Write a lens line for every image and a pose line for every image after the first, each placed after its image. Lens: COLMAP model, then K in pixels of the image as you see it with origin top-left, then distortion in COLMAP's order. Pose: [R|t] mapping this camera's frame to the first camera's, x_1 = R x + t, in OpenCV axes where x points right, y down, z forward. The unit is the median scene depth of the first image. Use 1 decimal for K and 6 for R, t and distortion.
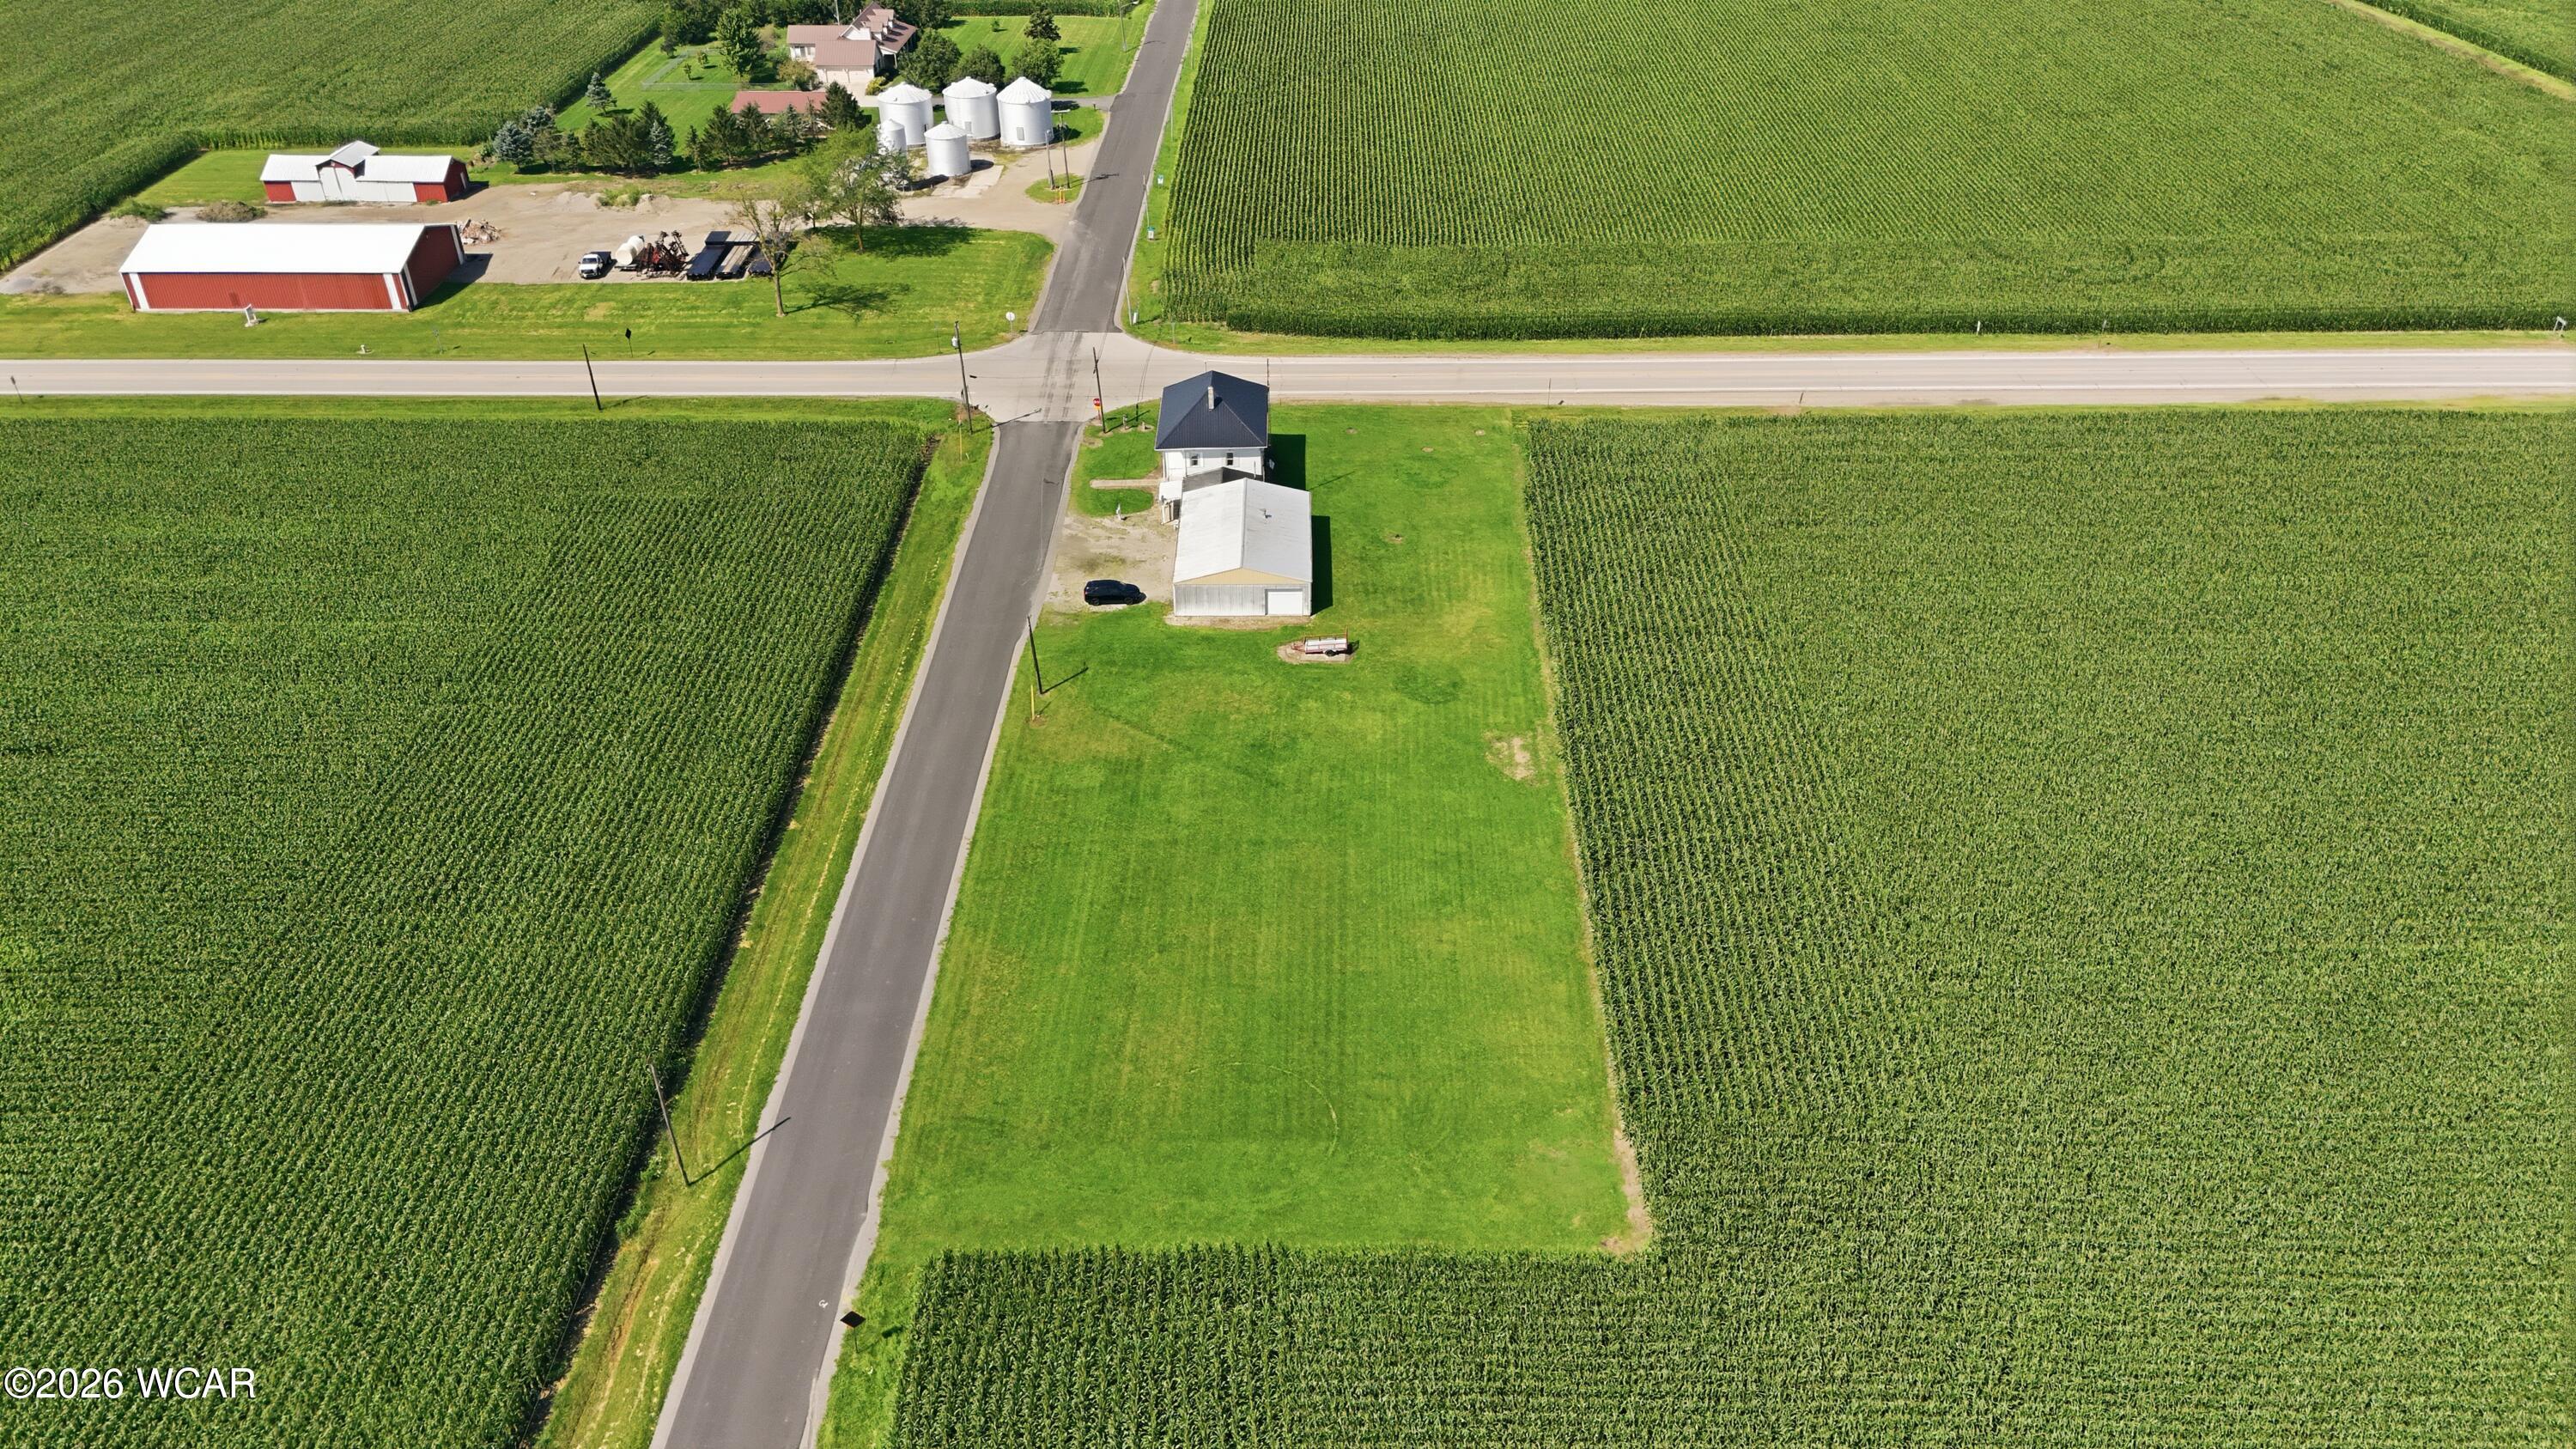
lens RADIAL K [[1900.0, 0, 1288.0], [0, 1900.0, 724.5], [0, 0, 1]] dist [0.100771, -0.106857]
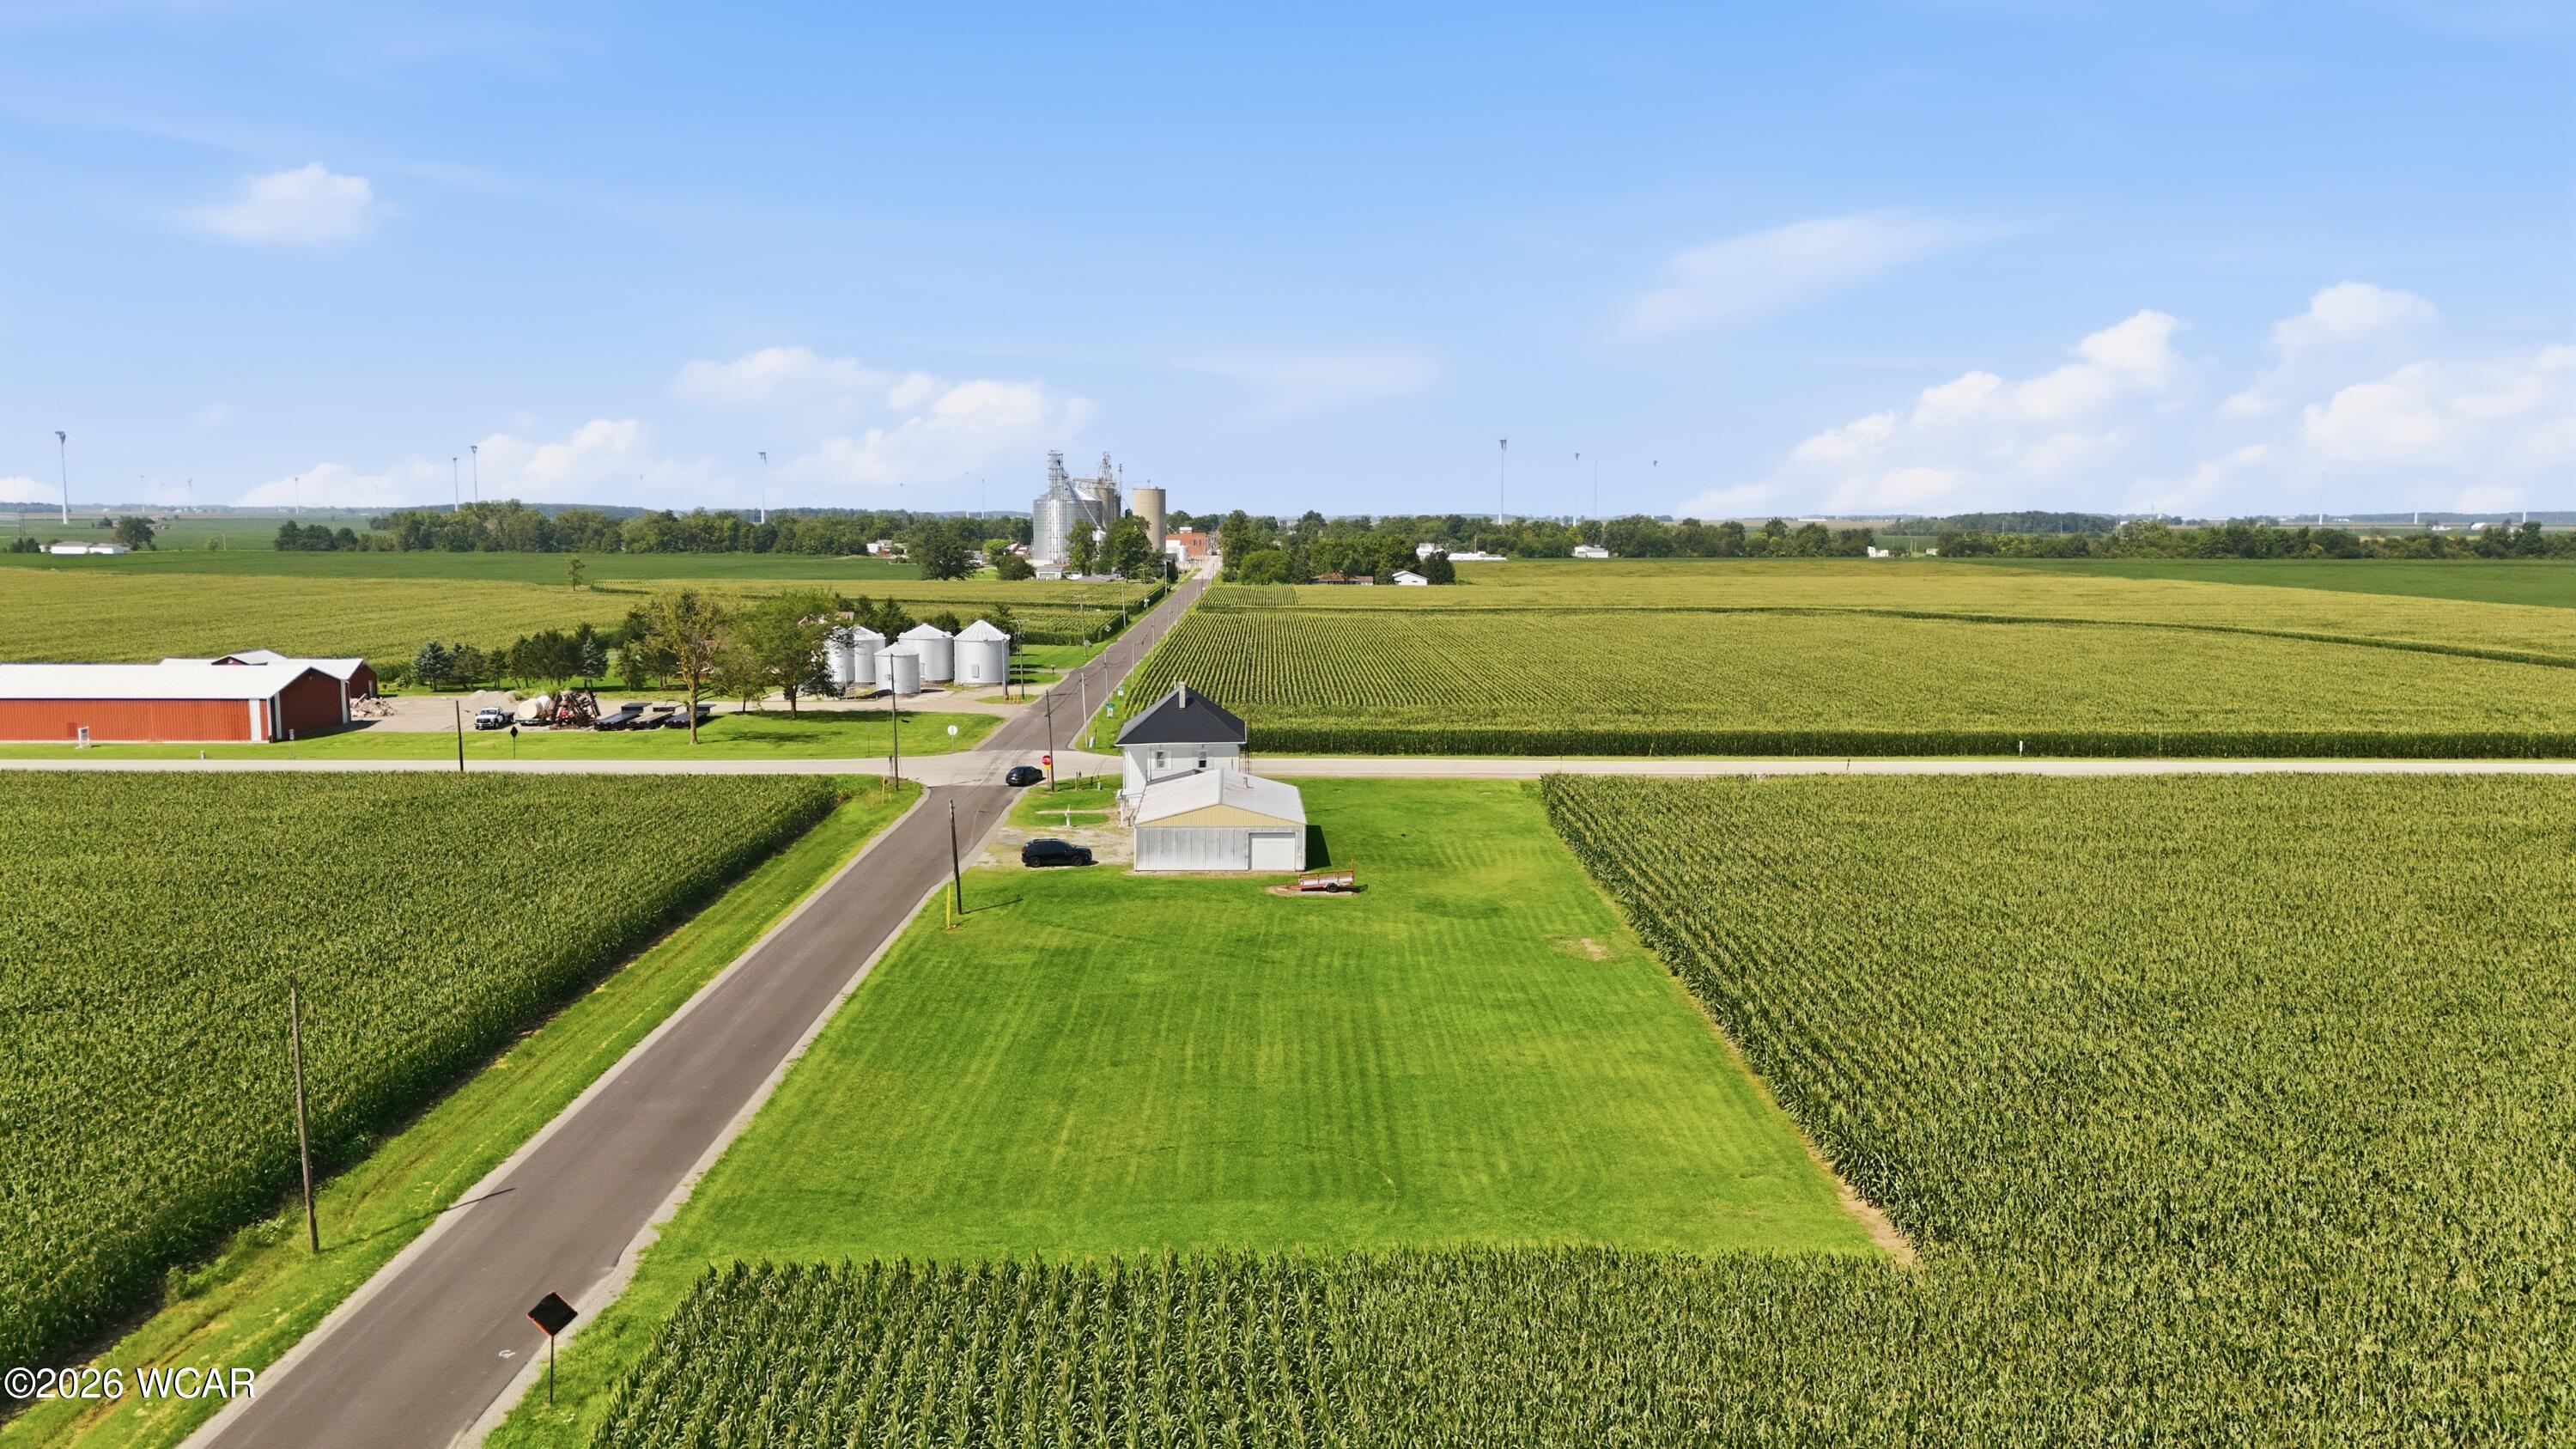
lens RADIAL K [[1900.0, 0, 1288.0], [0, 1900.0, 724.5], [0, 0, 1]] dist [0.100771, -0.106857]
pose [[0.999377, 0.013696, 0.032531, -0.027279], [0.001914, 0.899266, -0.437398, 0.293388], [-0.035244, 0.437187, 0.898680, 0.312775]]
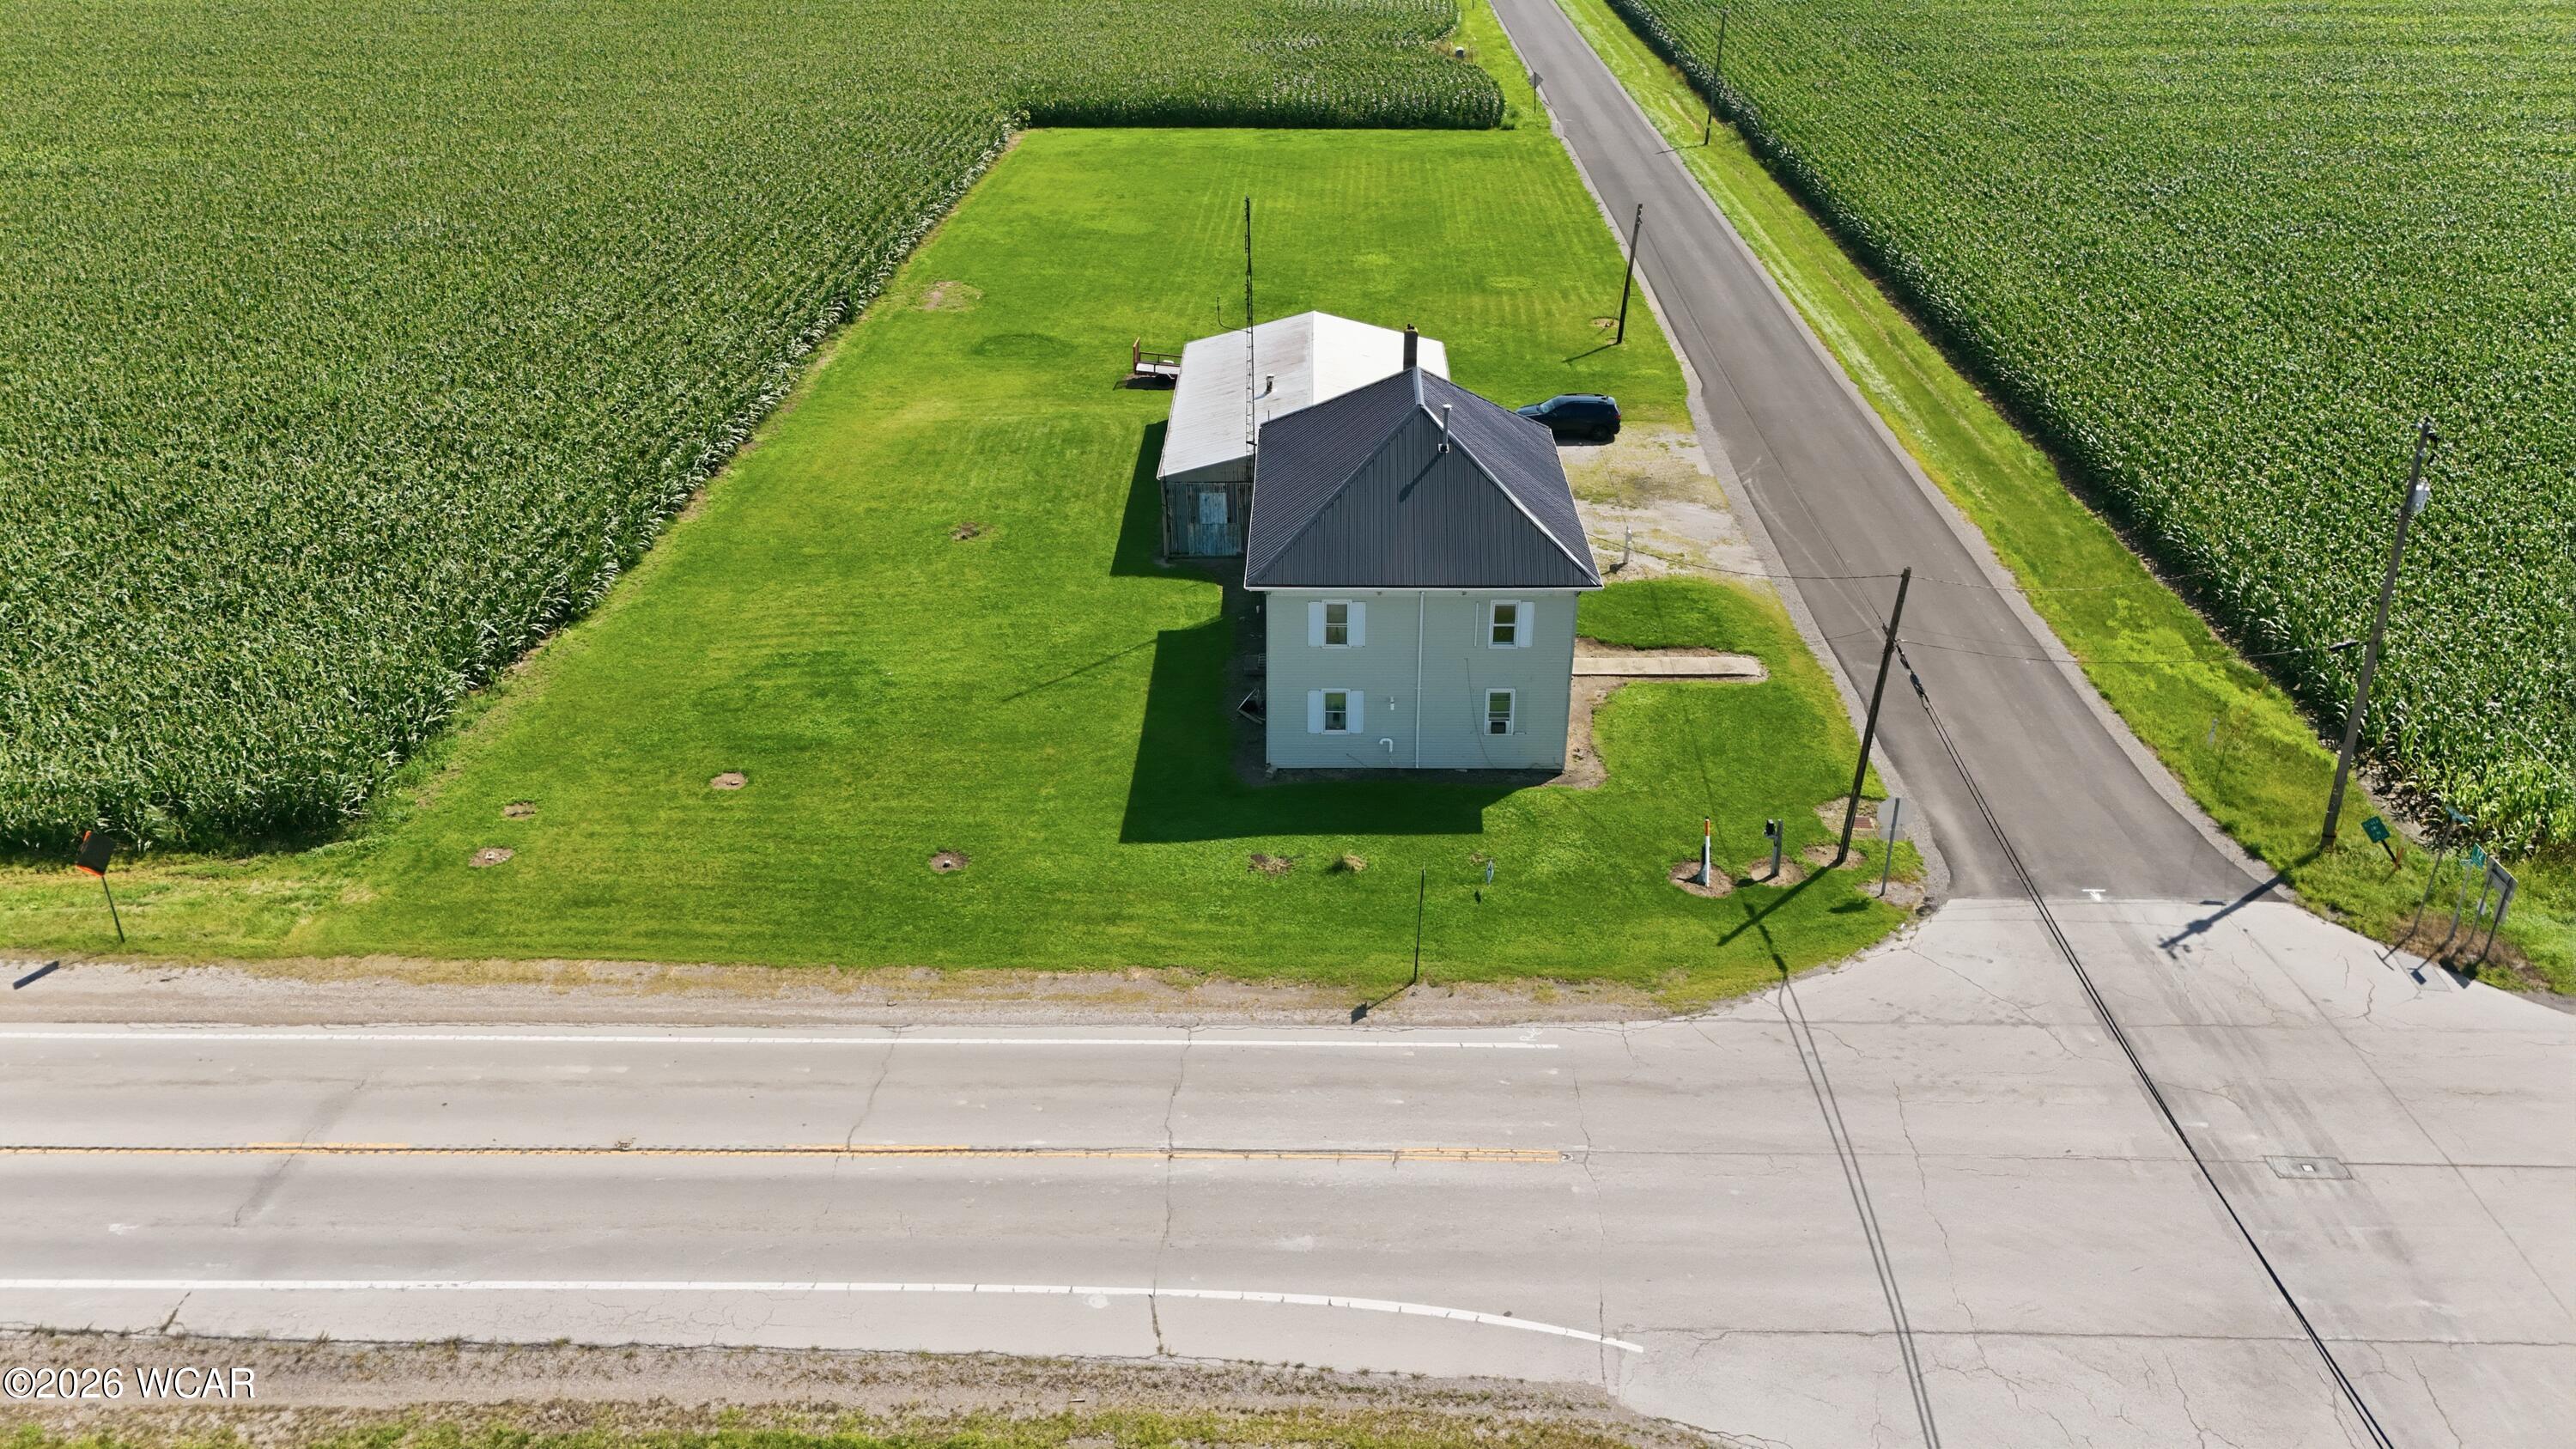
lens RADIAL K [[1900.0, 0, 1288.0], [0, 1900.0, 724.5], [0, 0, 1]] dist [0.100771, -0.106857]
pose [[-0.999884, 0.008002, 0.012925, -0.028724], [0.015196, 0.504157, 0.863478, -0.605930], [0.000394, 0.863575, -0.504220, 1.679501]]
